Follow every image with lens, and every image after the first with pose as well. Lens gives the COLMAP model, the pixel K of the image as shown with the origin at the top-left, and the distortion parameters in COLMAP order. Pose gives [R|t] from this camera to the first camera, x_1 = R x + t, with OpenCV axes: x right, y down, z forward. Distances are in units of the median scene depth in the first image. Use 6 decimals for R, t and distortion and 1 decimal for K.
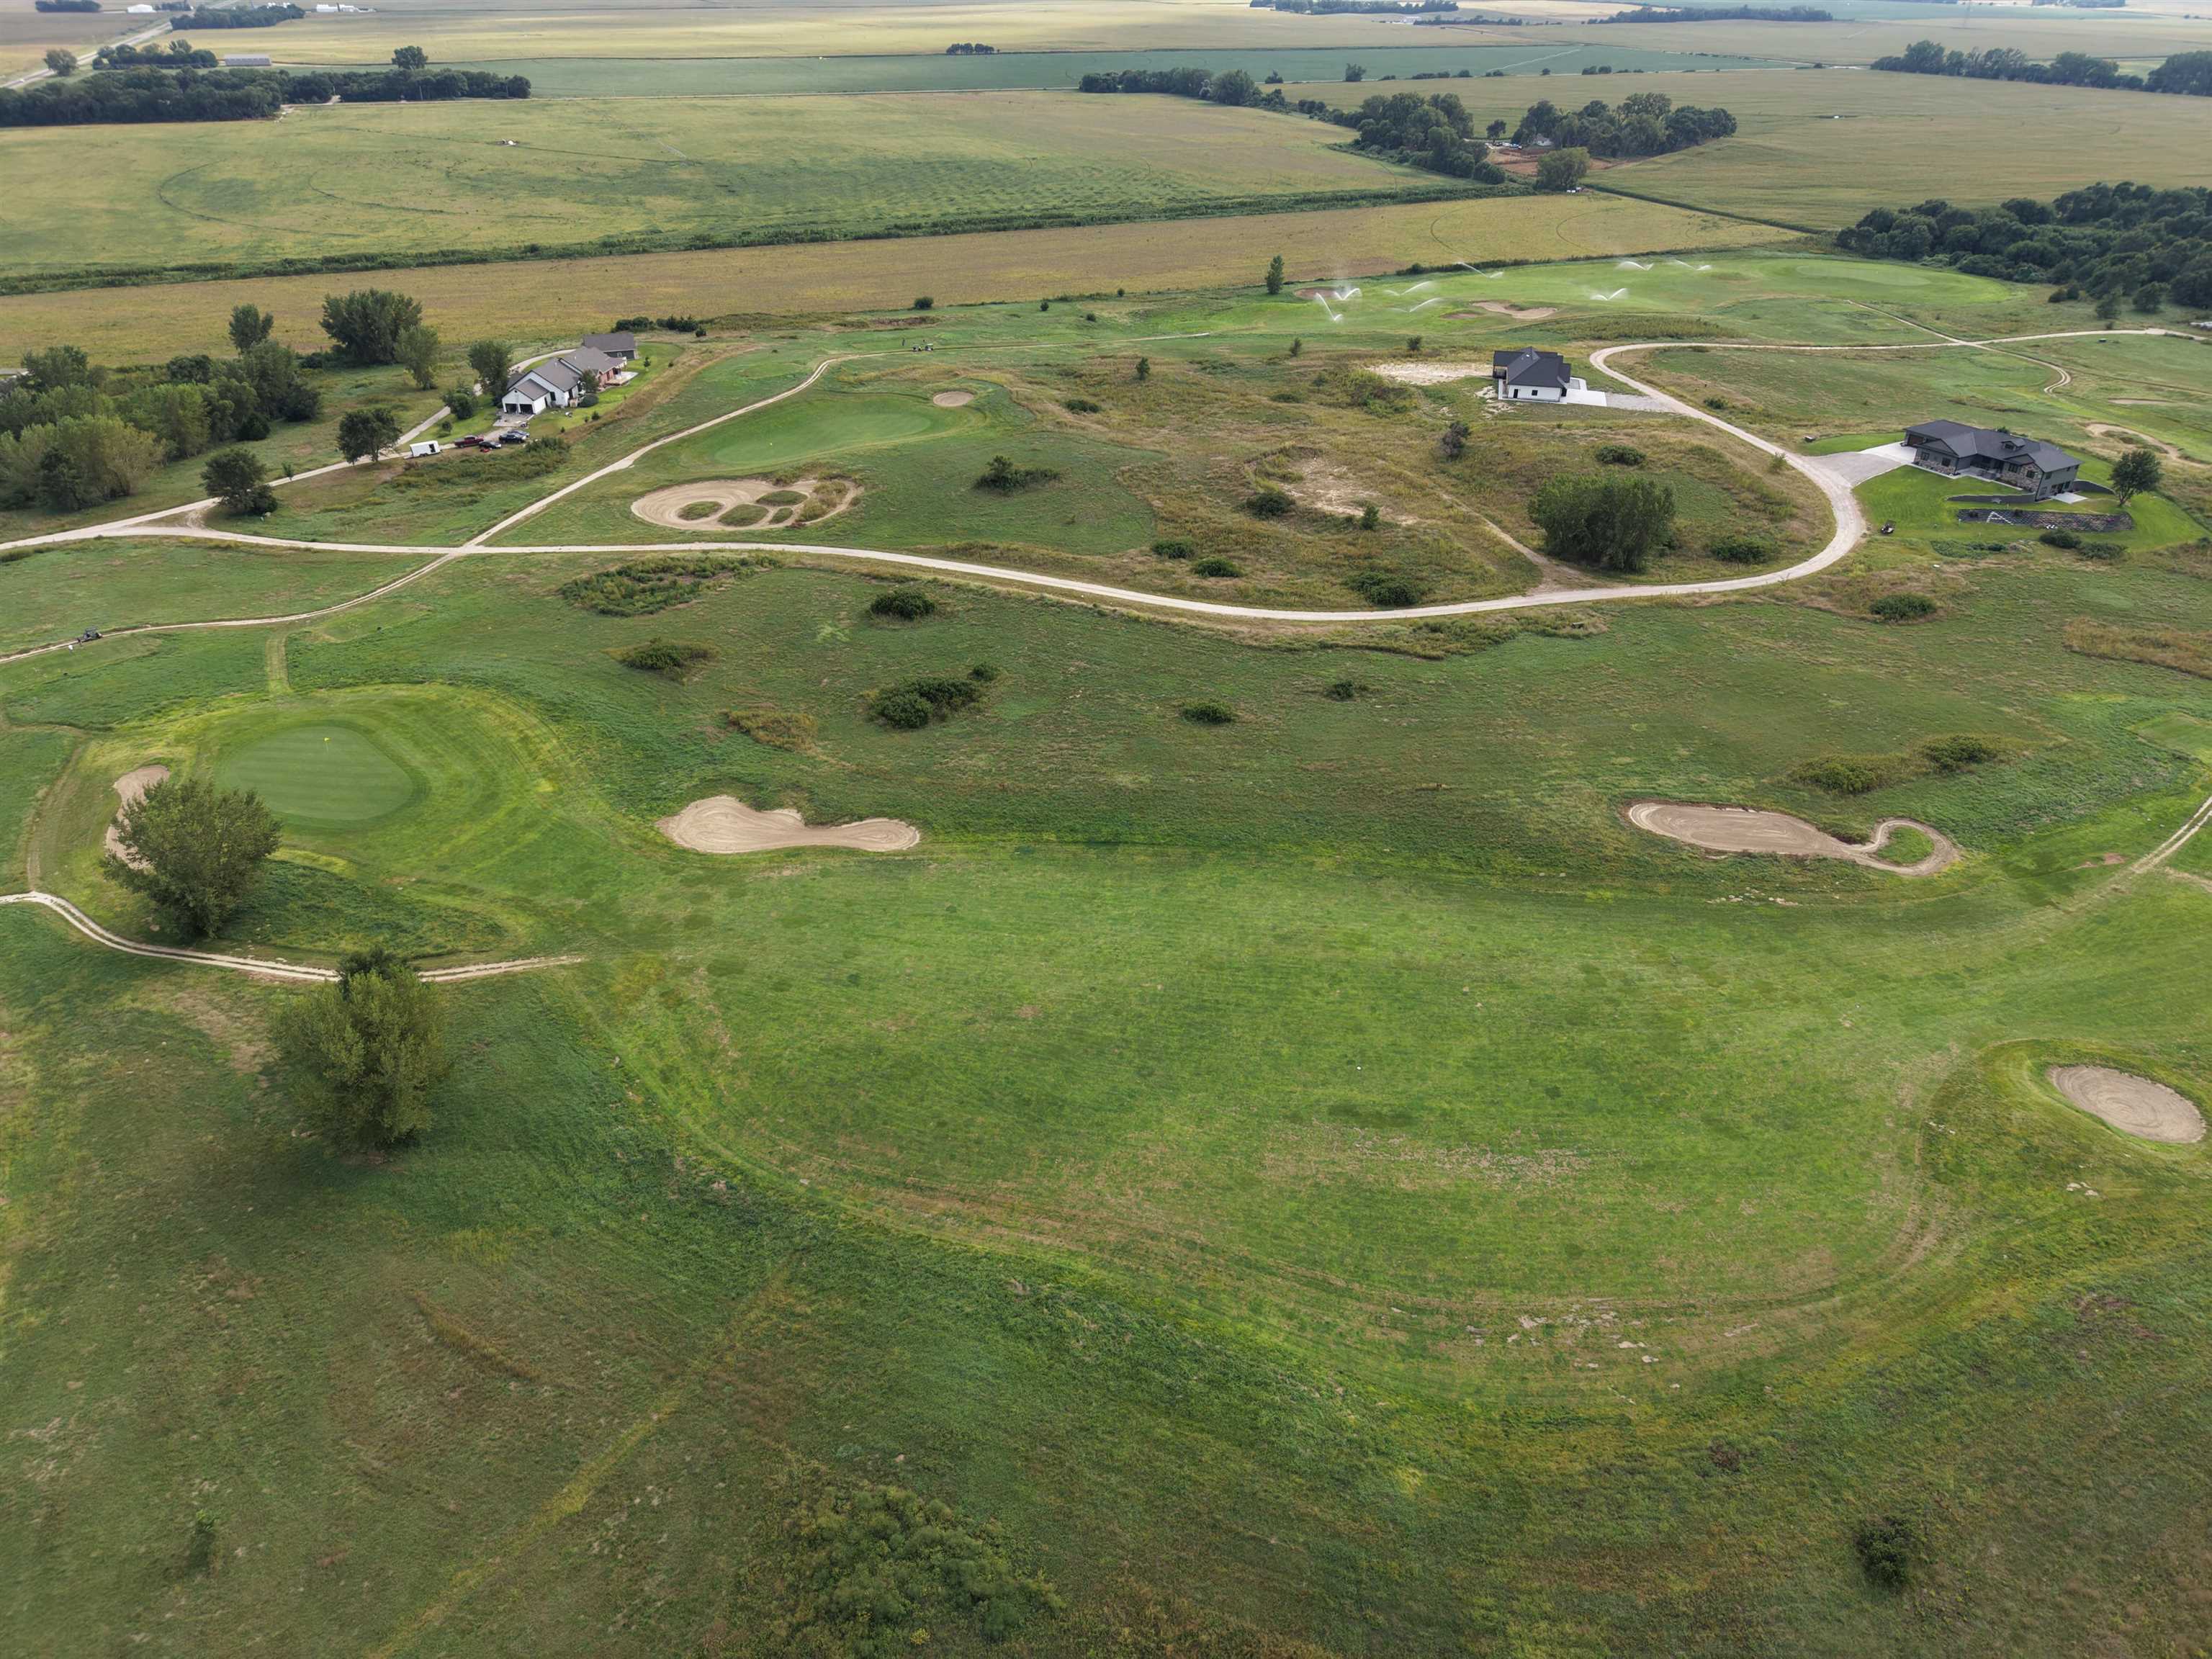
lens RADIAL K [[1481.7, 0, 1104.5], [0, 1481.7, 839.0], [0, 0, 1]] dist [0.017670, -0.014441]
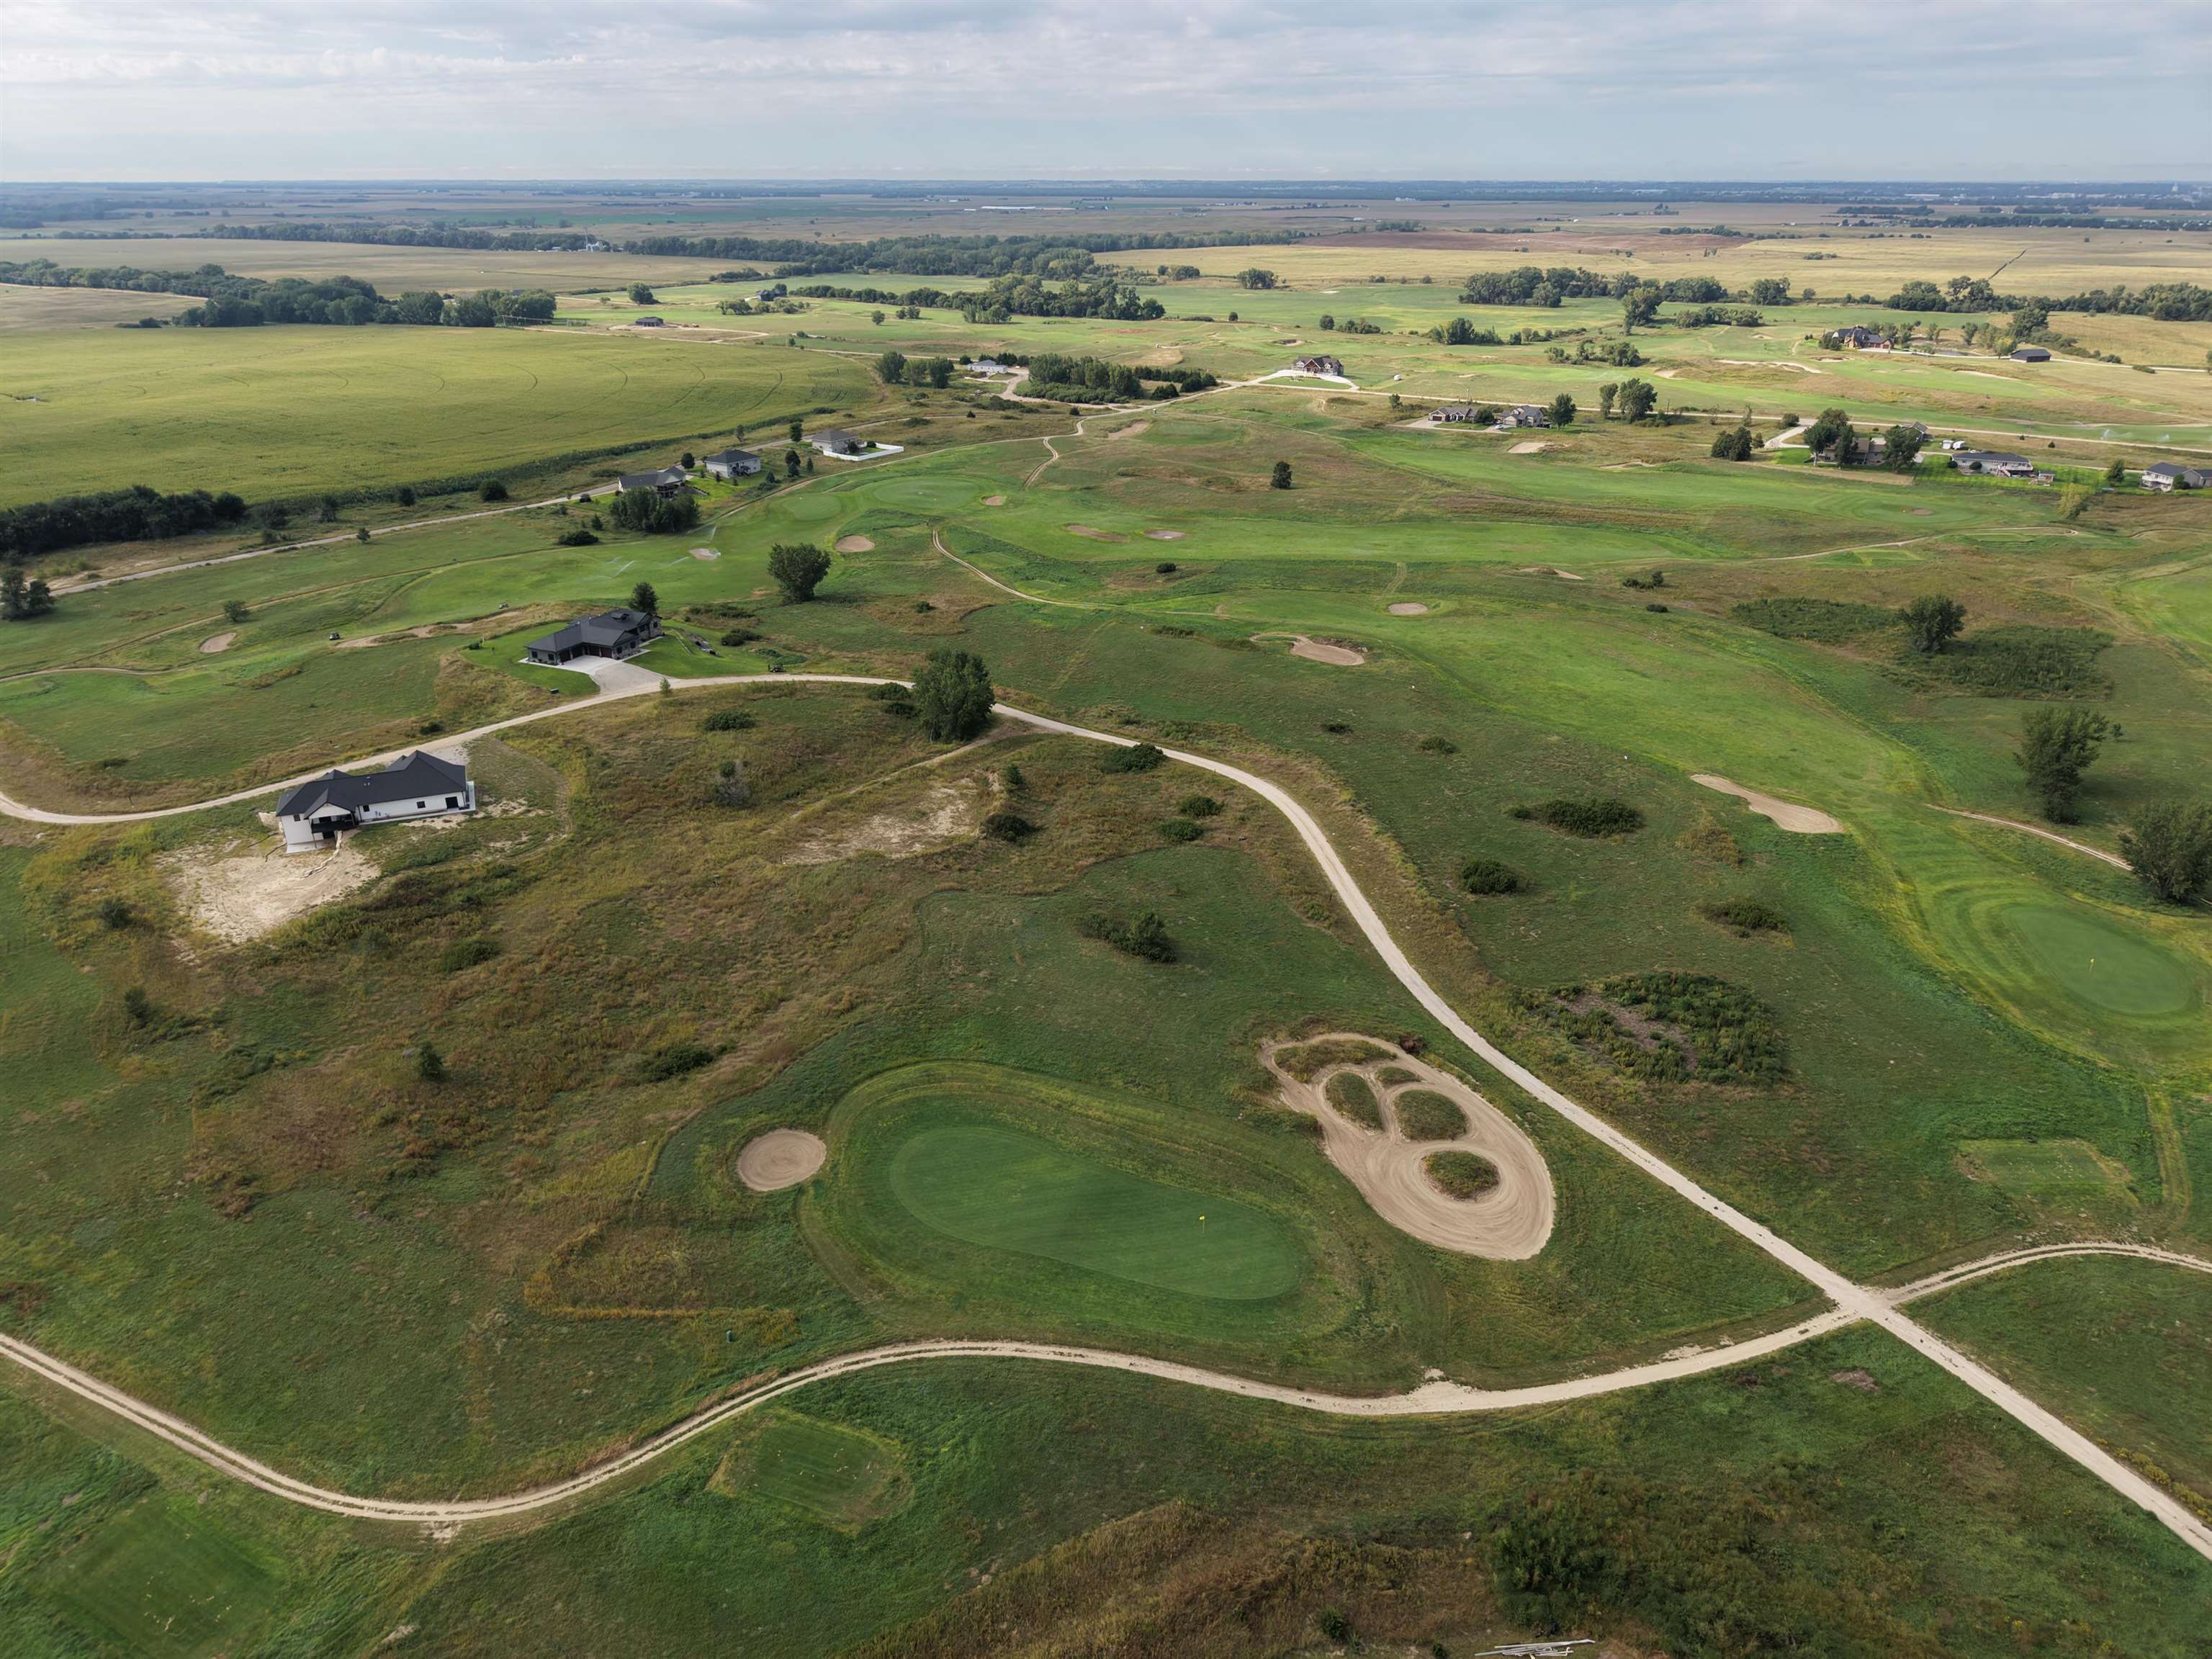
lens RADIAL K [[1481.7, 0, 1104.5], [0, 1481.7, 839.0], [0, 0, 1]] dist [0.017670, -0.014441]
pose [[-0.587658, -0.334046, 0.736934, -0.320265], [0.411779, 0.660546, 0.627787, -0.409862], [-0.696489, 0.672378, -0.250622, 0.631190]]
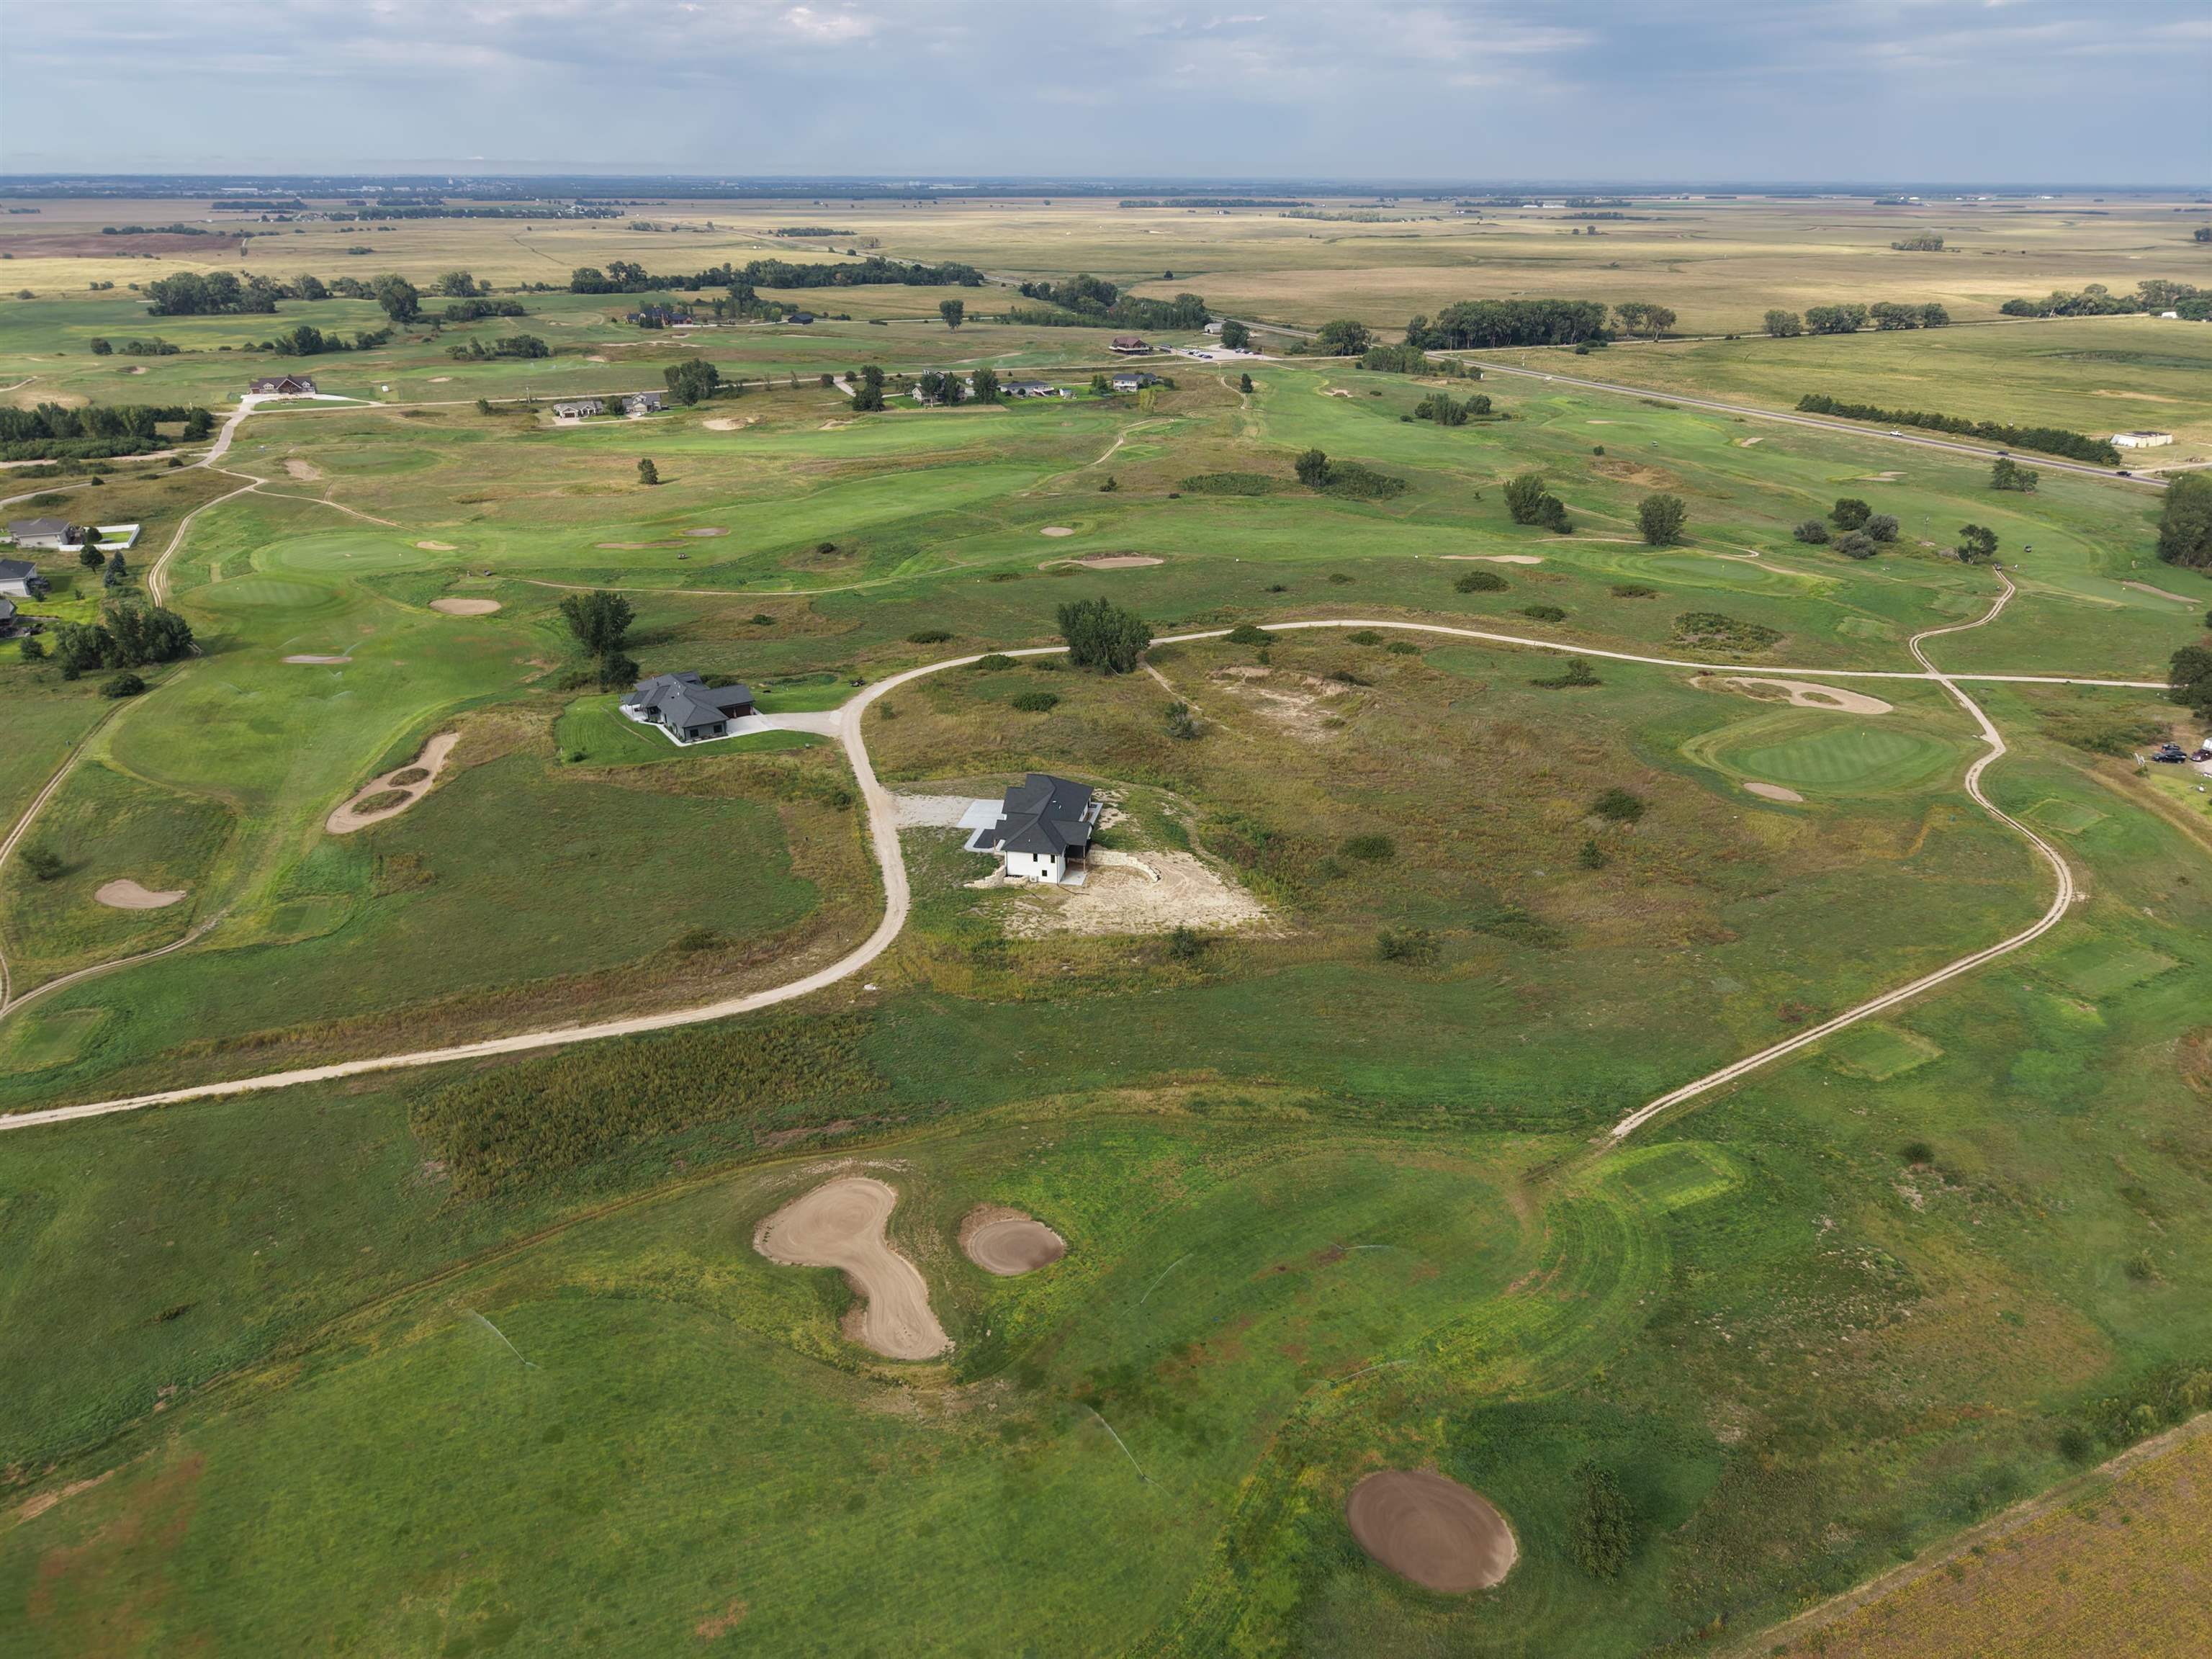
lens RADIAL K [[1481.7, 0, 1104.5], [0, 1481.7, 839.0], [0, 0, 1]] dist [0.017670, -0.014441]
pose [[-0.998731, 0.015357, -0.047958, 0.196917], [-0.030494, 0.573456, 0.818669, -0.605551], [0.040074, 0.819092, -0.572260, 0.952049]]
